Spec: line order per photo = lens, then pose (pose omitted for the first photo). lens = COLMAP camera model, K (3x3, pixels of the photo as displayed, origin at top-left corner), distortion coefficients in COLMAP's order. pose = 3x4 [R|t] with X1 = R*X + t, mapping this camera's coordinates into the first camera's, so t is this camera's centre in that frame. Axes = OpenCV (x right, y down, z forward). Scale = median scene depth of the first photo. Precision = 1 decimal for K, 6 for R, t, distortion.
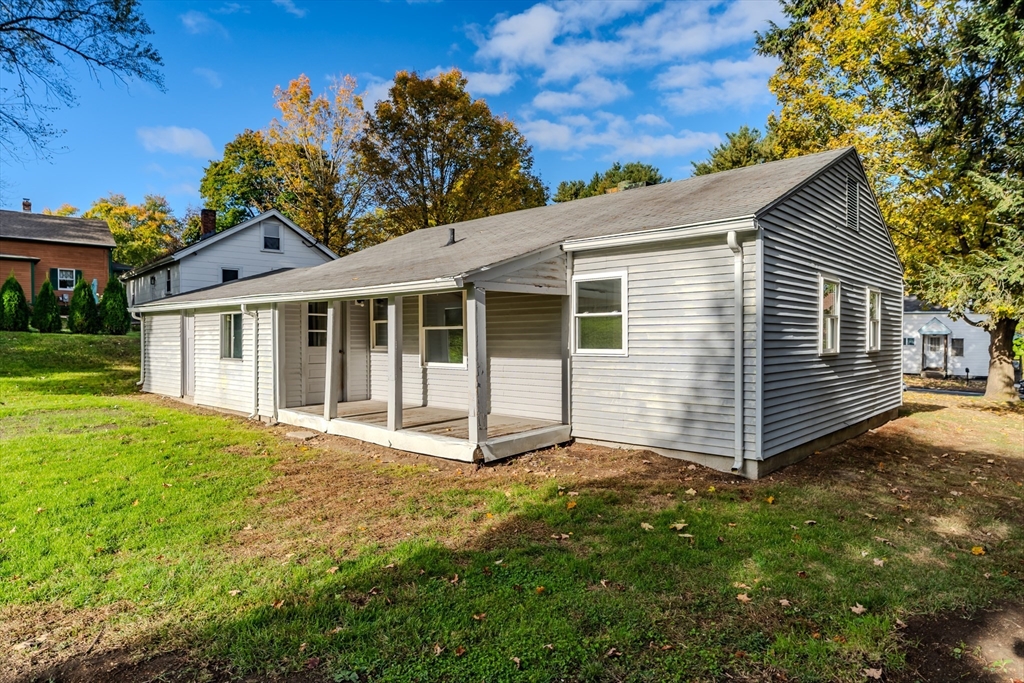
lens RADIAL K [[636.0, 0, 512.4], [0, 636.0, 340.2], [0, 0, 1]] dist [-0.005846, 0.000093]
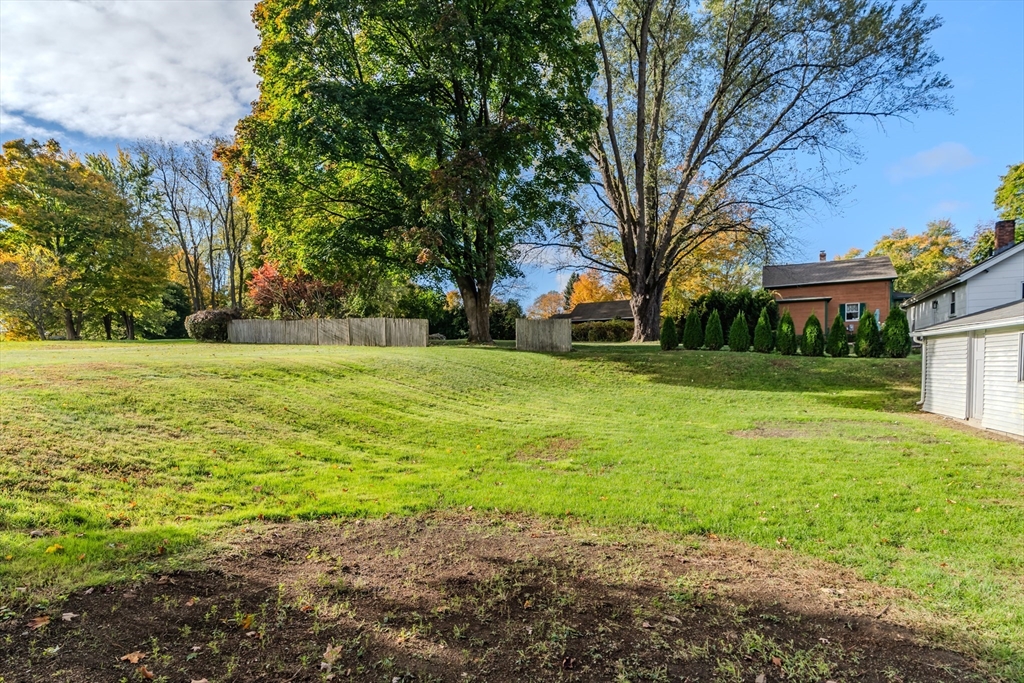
lens RADIAL K [[488.3, 0, 537.6], [0, 488.3, 386.1], [0, 0, 1]] dist [-0.003686, 0.000764]
pose [[0.335045, 0.037418, -0.941459, -0.030783], [0.011449, 0.998976, 0.043778, -0.003758], [0.942133, -0.025447, 0.334273, 0.118405]]
